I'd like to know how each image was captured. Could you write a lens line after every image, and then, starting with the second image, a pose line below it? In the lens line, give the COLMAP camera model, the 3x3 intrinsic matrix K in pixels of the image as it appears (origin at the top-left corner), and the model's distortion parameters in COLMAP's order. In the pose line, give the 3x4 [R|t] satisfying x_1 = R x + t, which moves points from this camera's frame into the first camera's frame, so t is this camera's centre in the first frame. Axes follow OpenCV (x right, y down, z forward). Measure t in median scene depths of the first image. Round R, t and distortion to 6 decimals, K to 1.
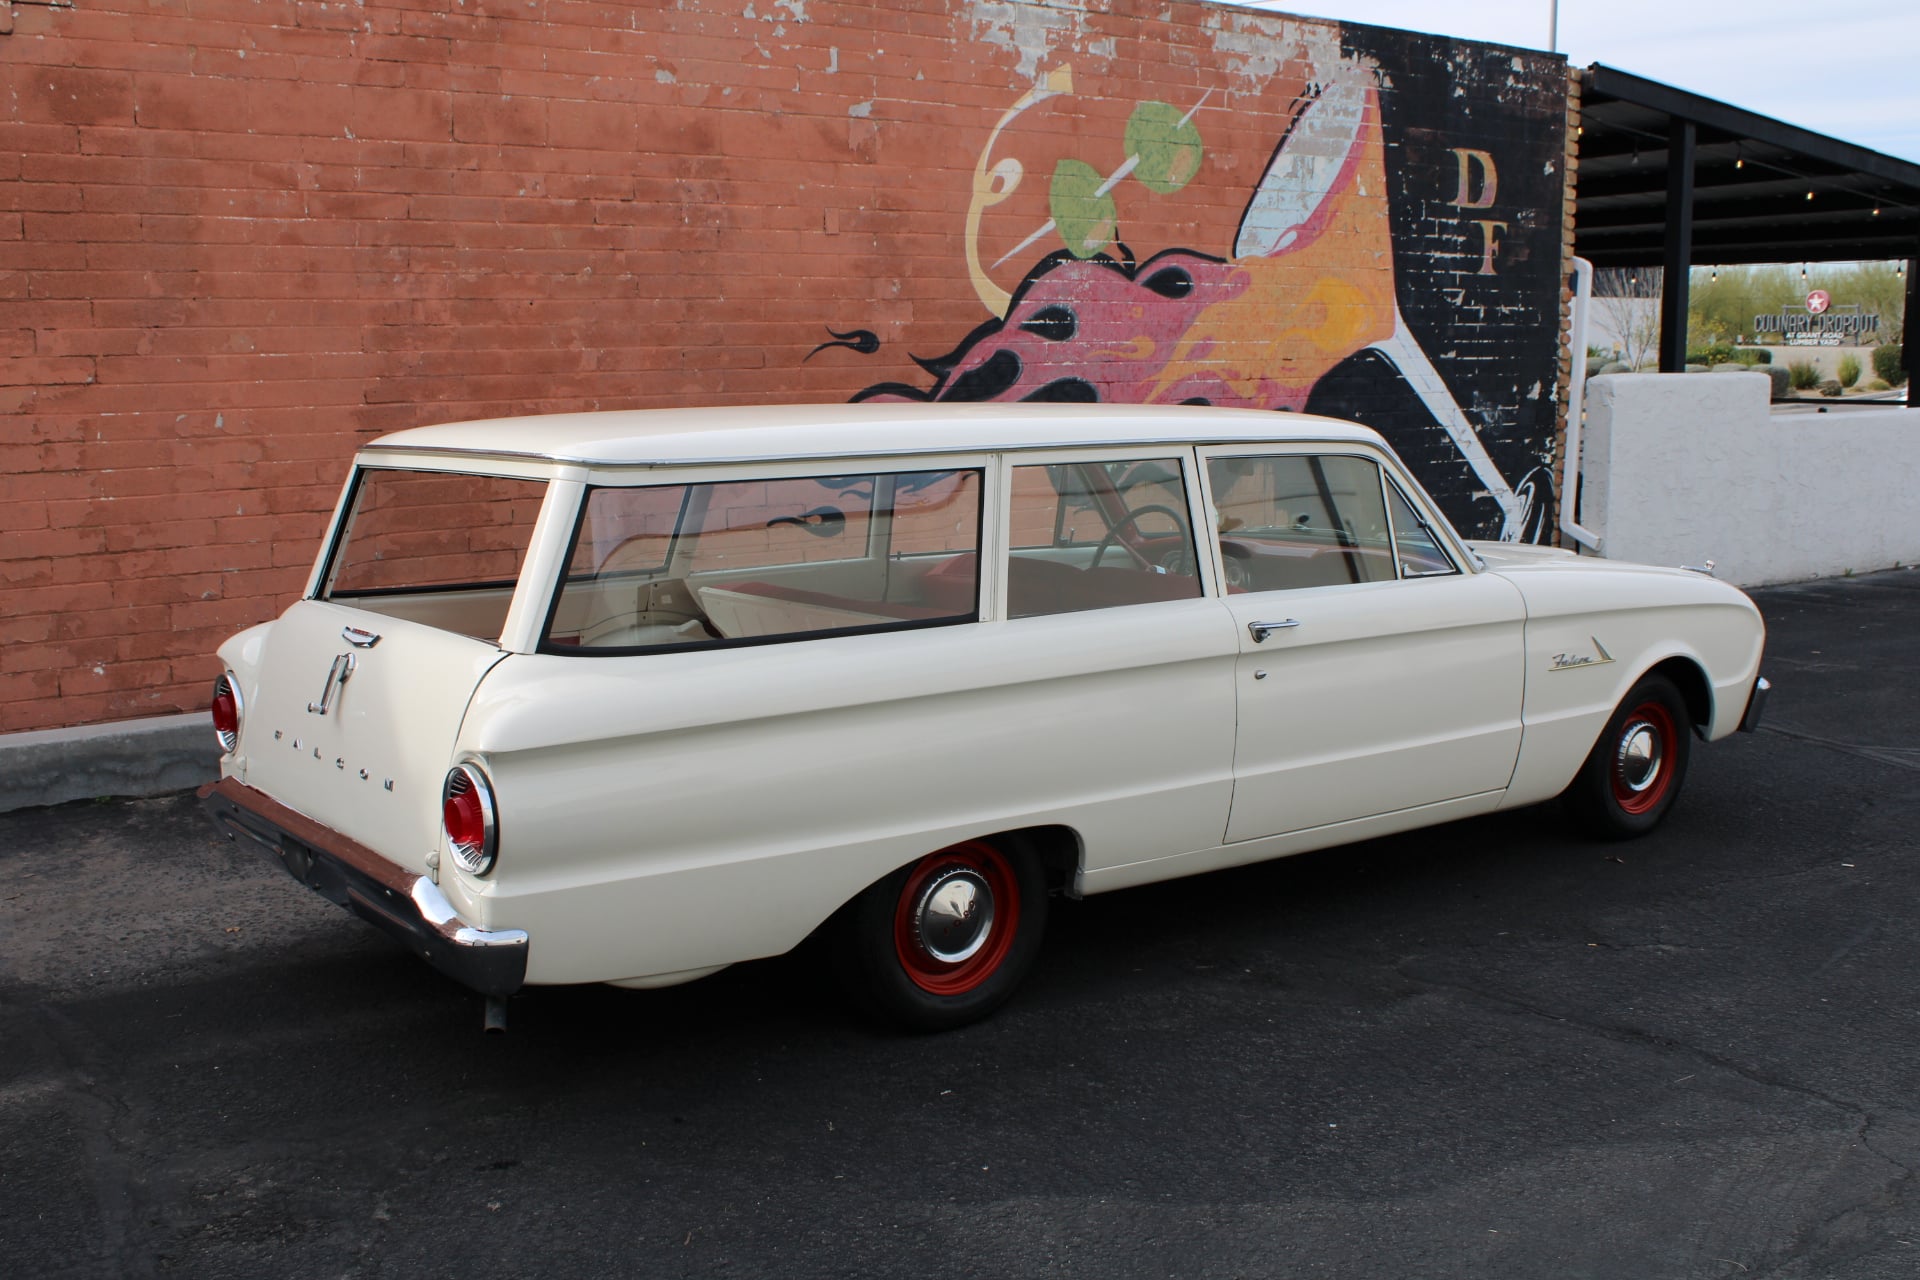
lens RADIAL K [[1880.7, 0, 940.2], [0, 1880.7, 653.1], [0, 0, 1]] dist [-0.088788, 0.000000]
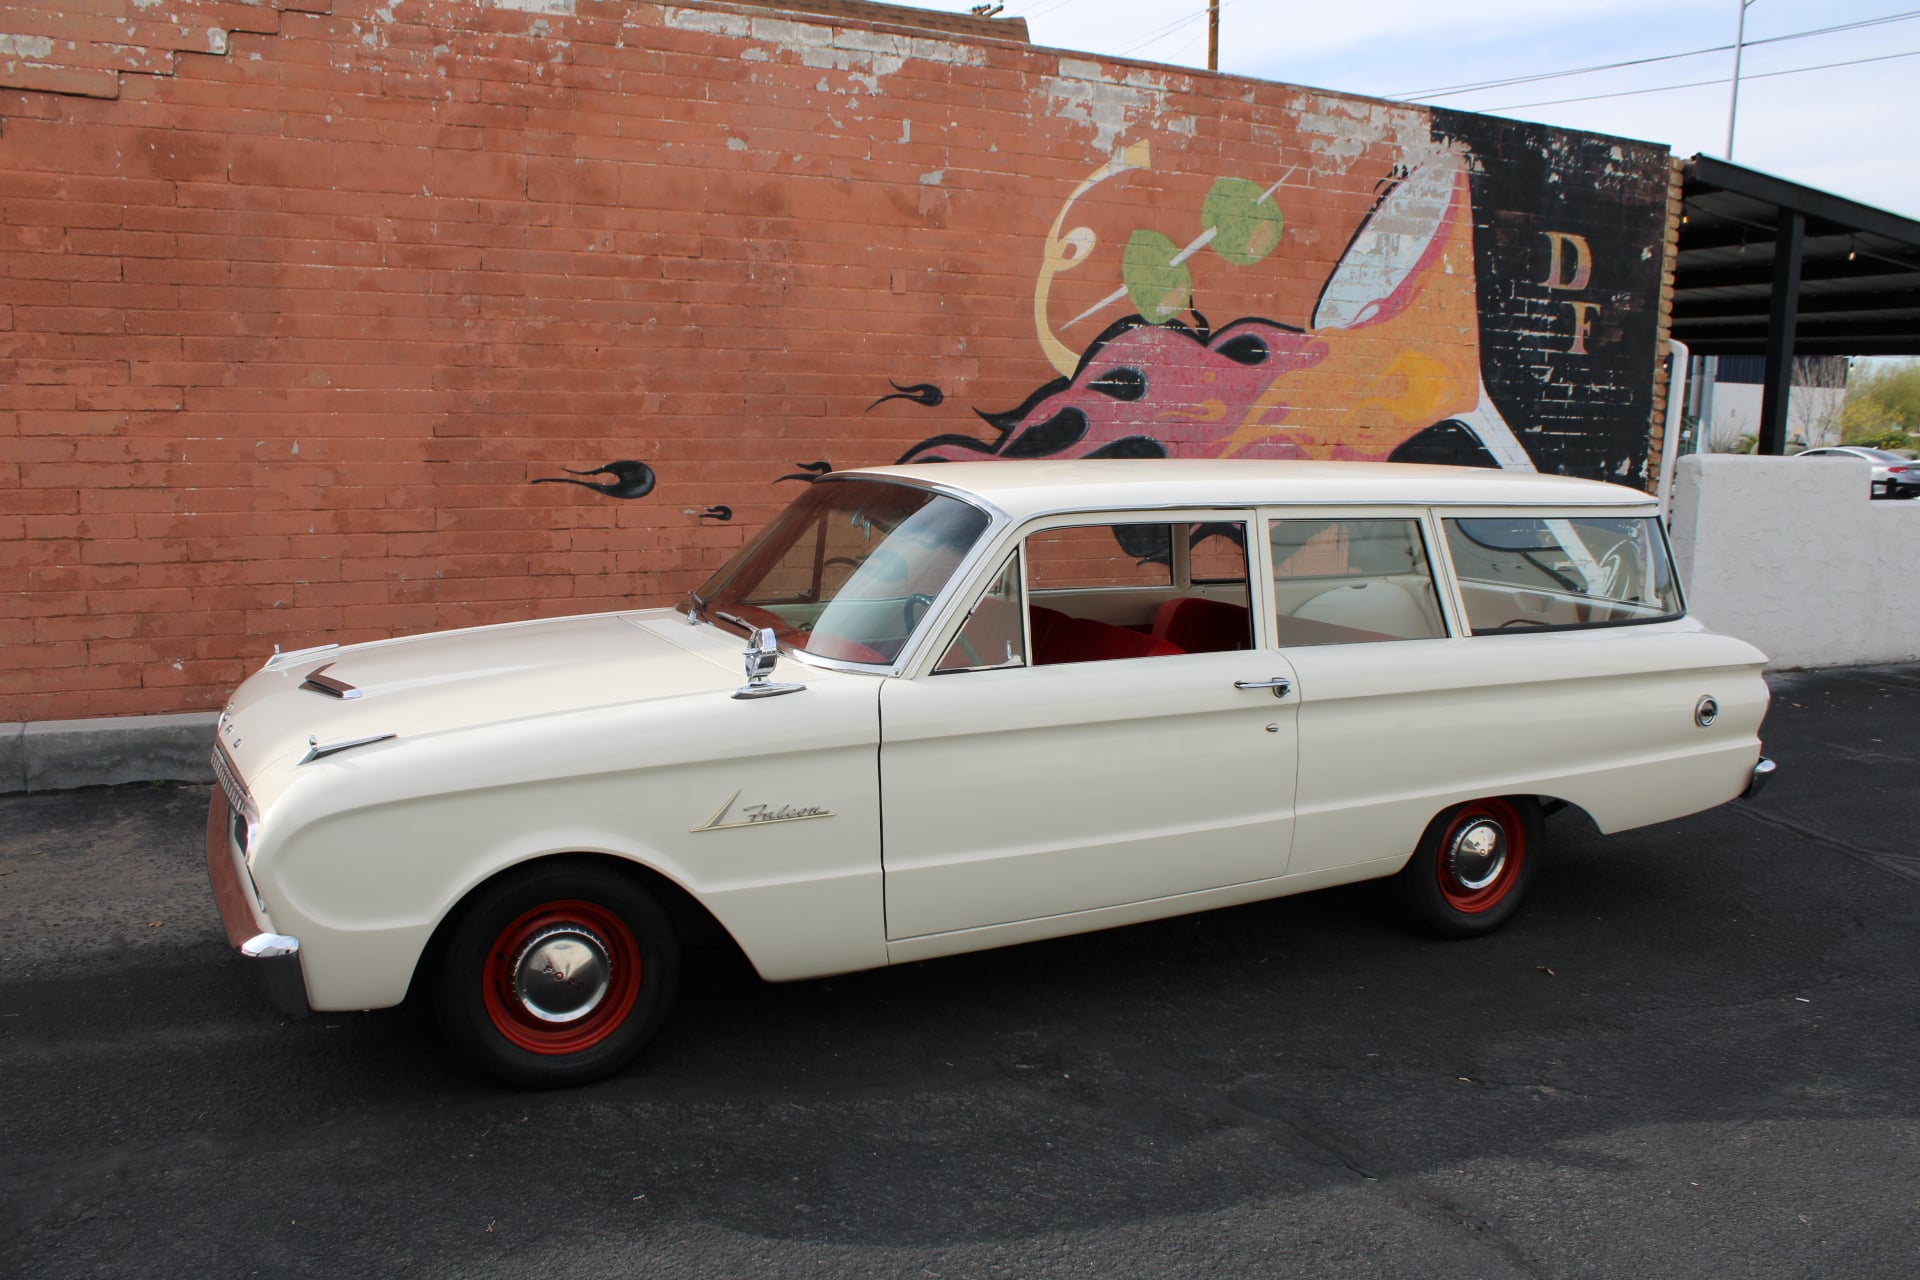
lens RADIAL K [[1593.2, 0, 941.0], [0, 1593.2, 644.9], [0, 0, 1]] dist [-0.157574, 0.144700]
pose [[0.985427, 0.057473, -0.160093, 0.129025], [-0.058976, 0.998249, -0.004648, -0.022636], [0.159546, 0.014022, 0.987091, 0.125462]]
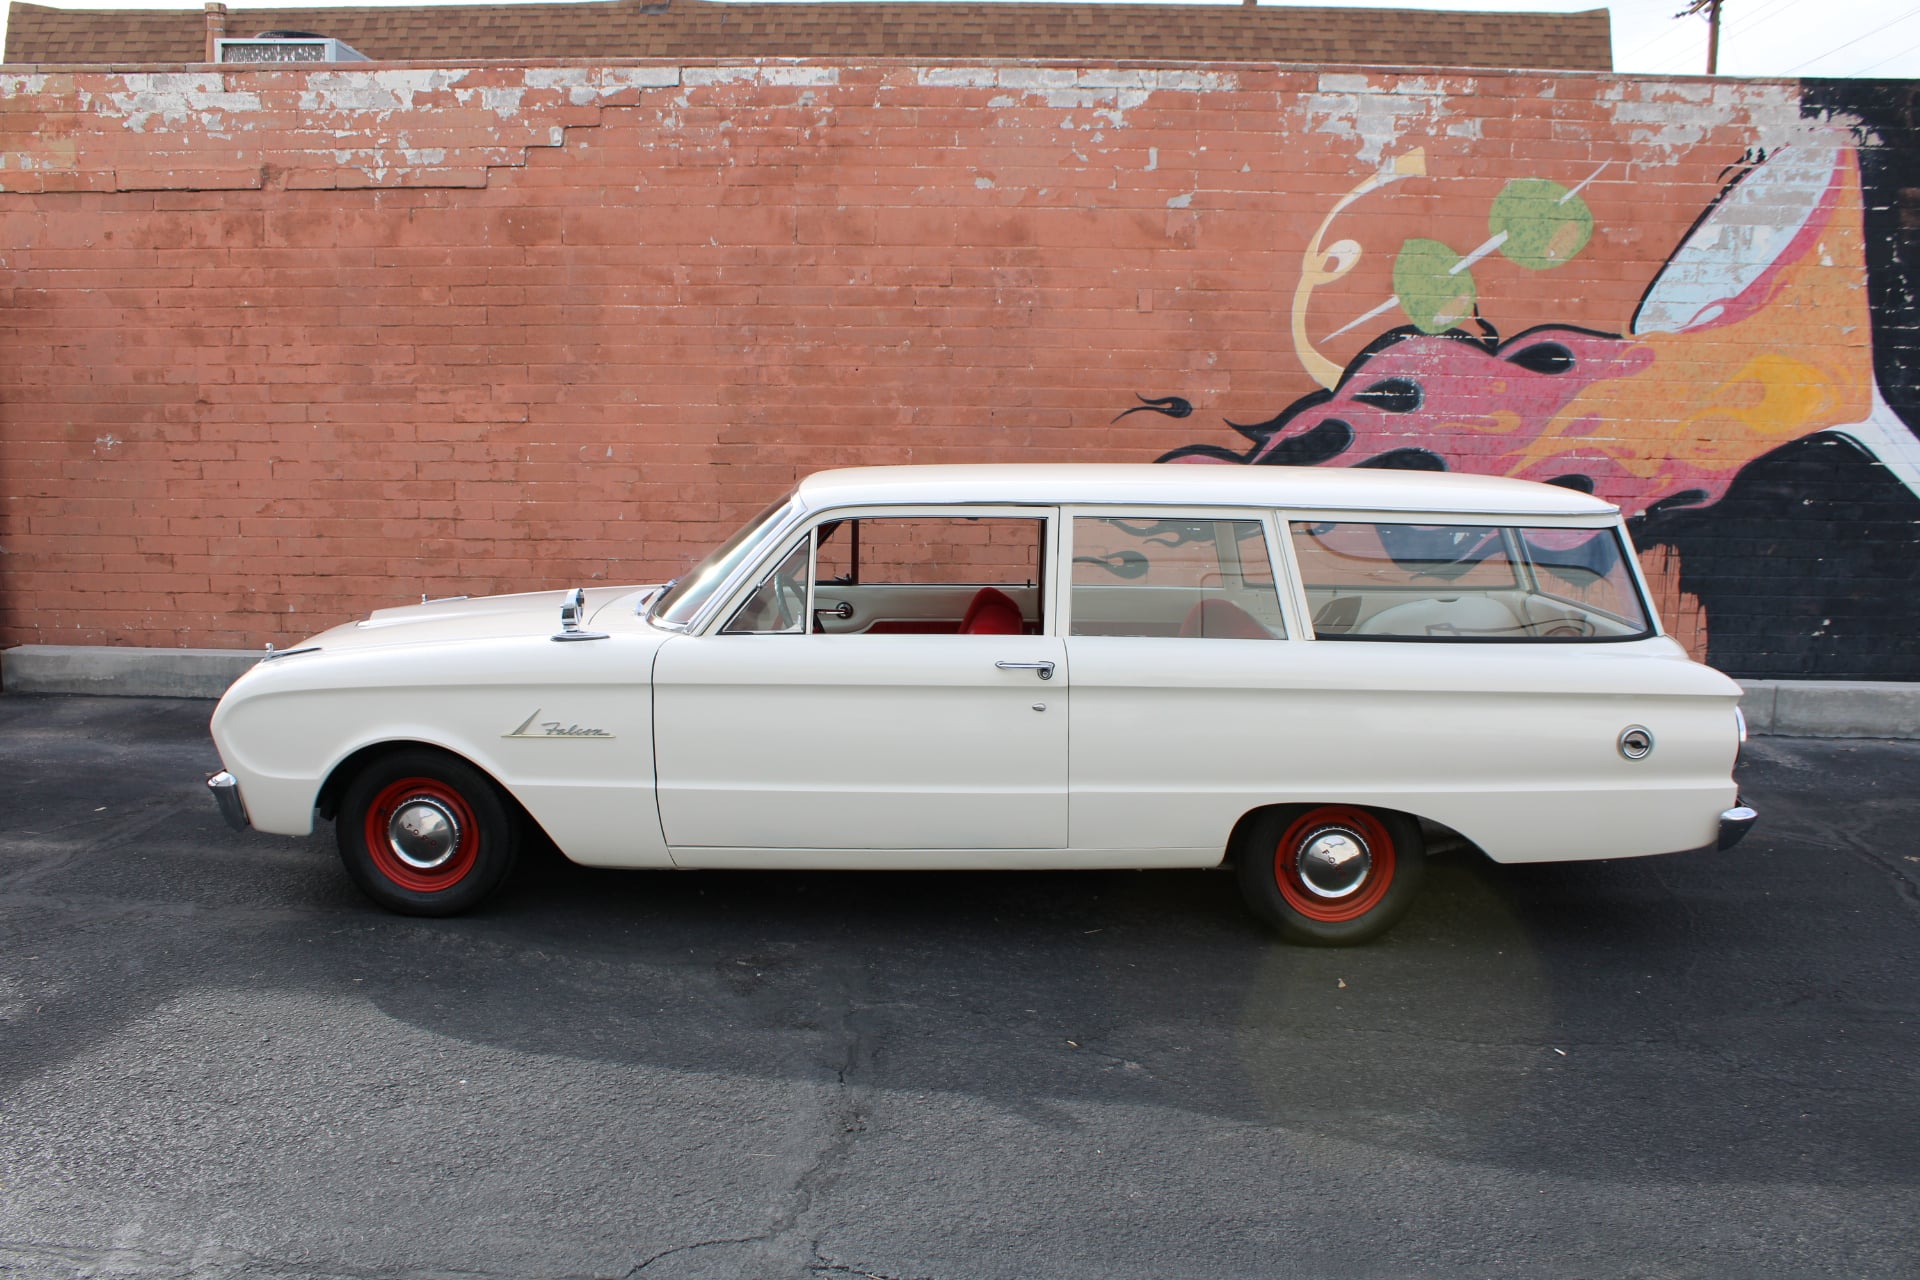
lens RADIAL K [[1593.2, 0, 955.9], [0, 1593.2, 651.7], [0, 0, 1]] dist [-0.157574, 0.144700]
pose [[0.792047, 0.111895, -0.600118, 0.476322], [-0.117248, 0.992639, 0.030336, -0.036973], [0.599095, 0.046335, 0.799336, 0.186804]]
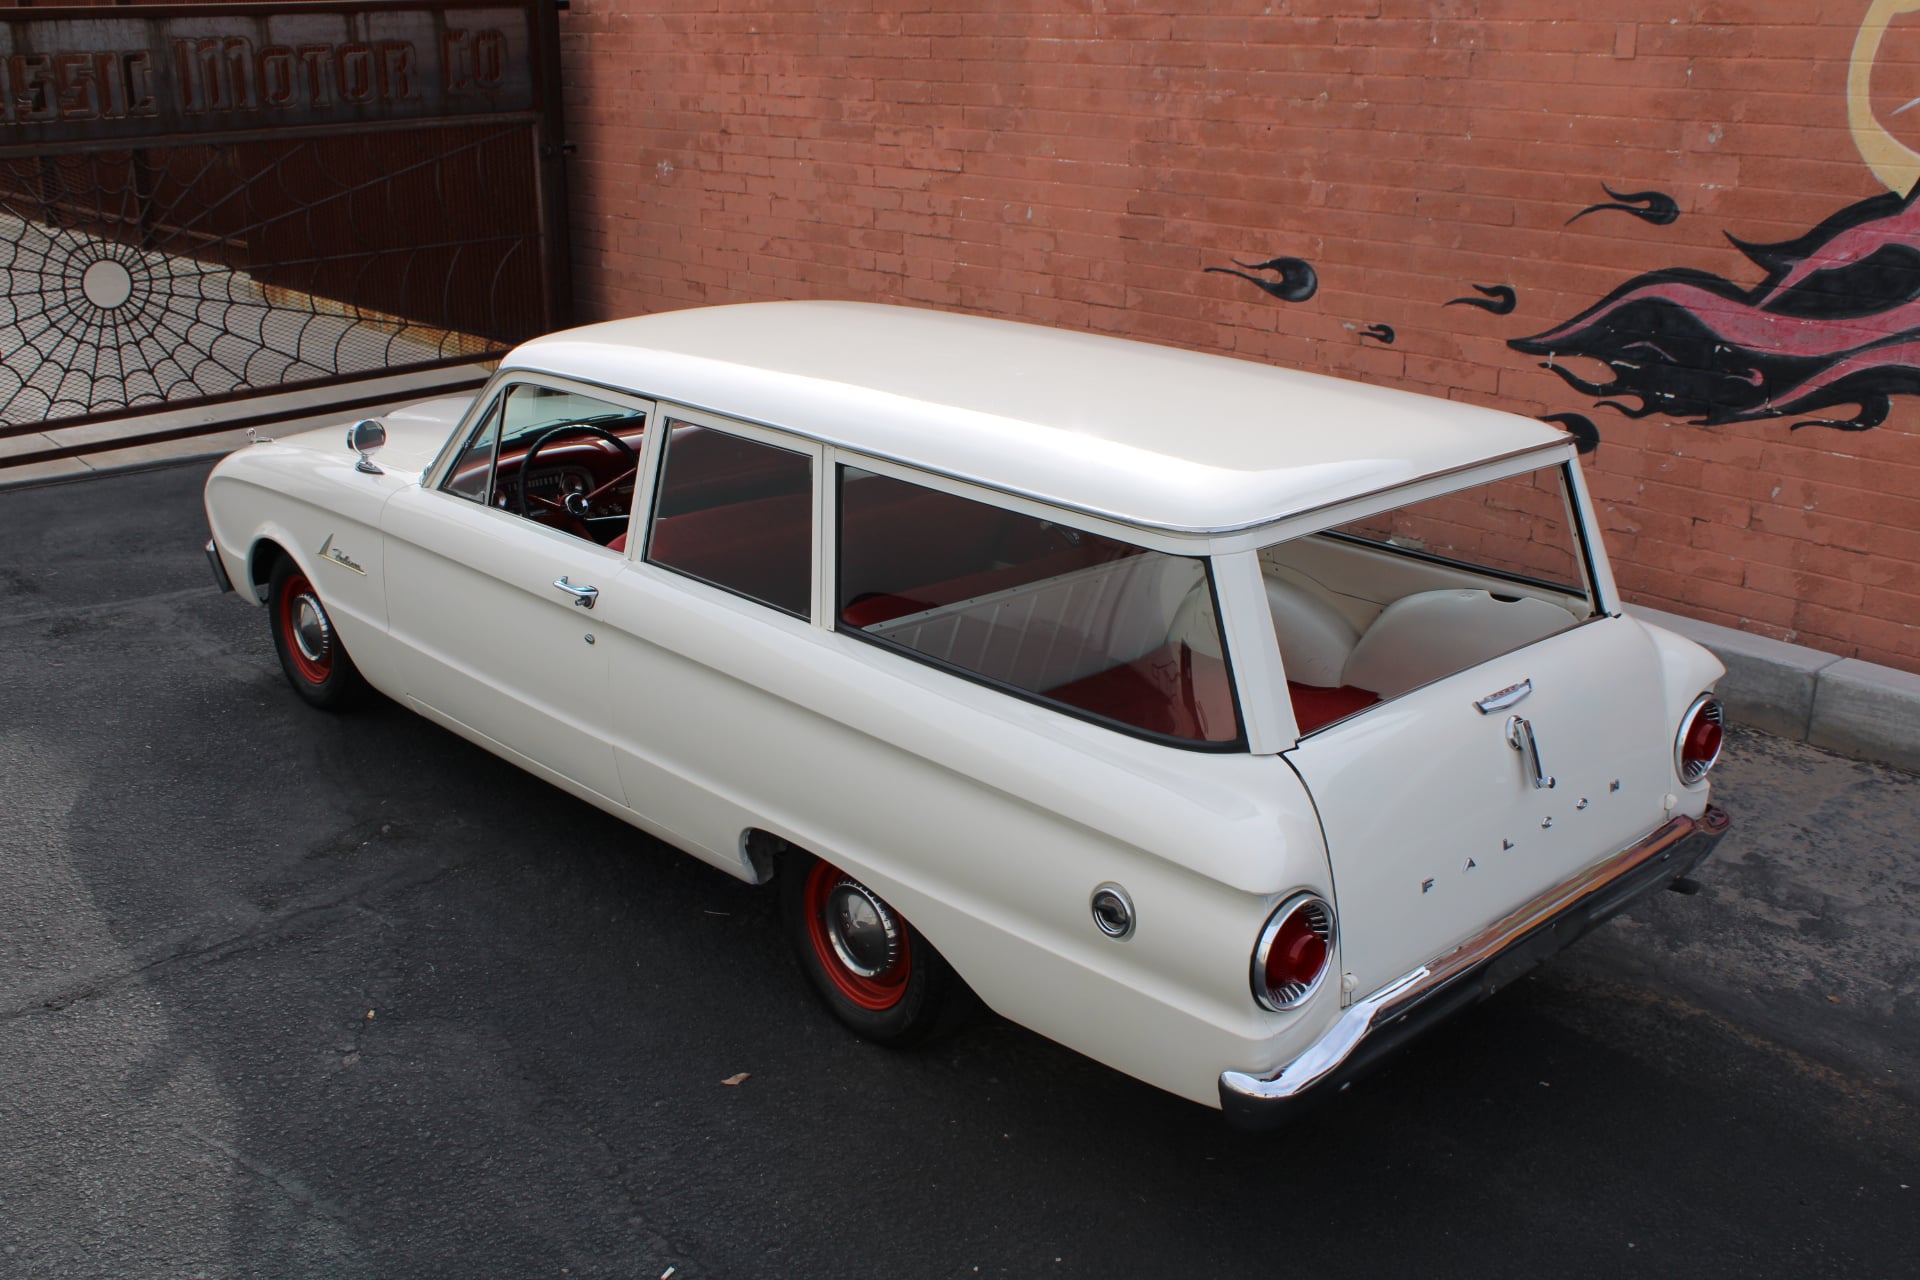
lens RADIAL K [[1880.7, 0, 971.7], [0, 1880.7, 634.8], [0, 0, 1]] dist [-0.088788, 0.000000]
pose [[0.132889, 0.324760, -0.936414, 0.712307], [-0.165357, 0.938816, 0.302127, -0.198857], [0.977240, 0.114694, 0.178460, 0.680556]]
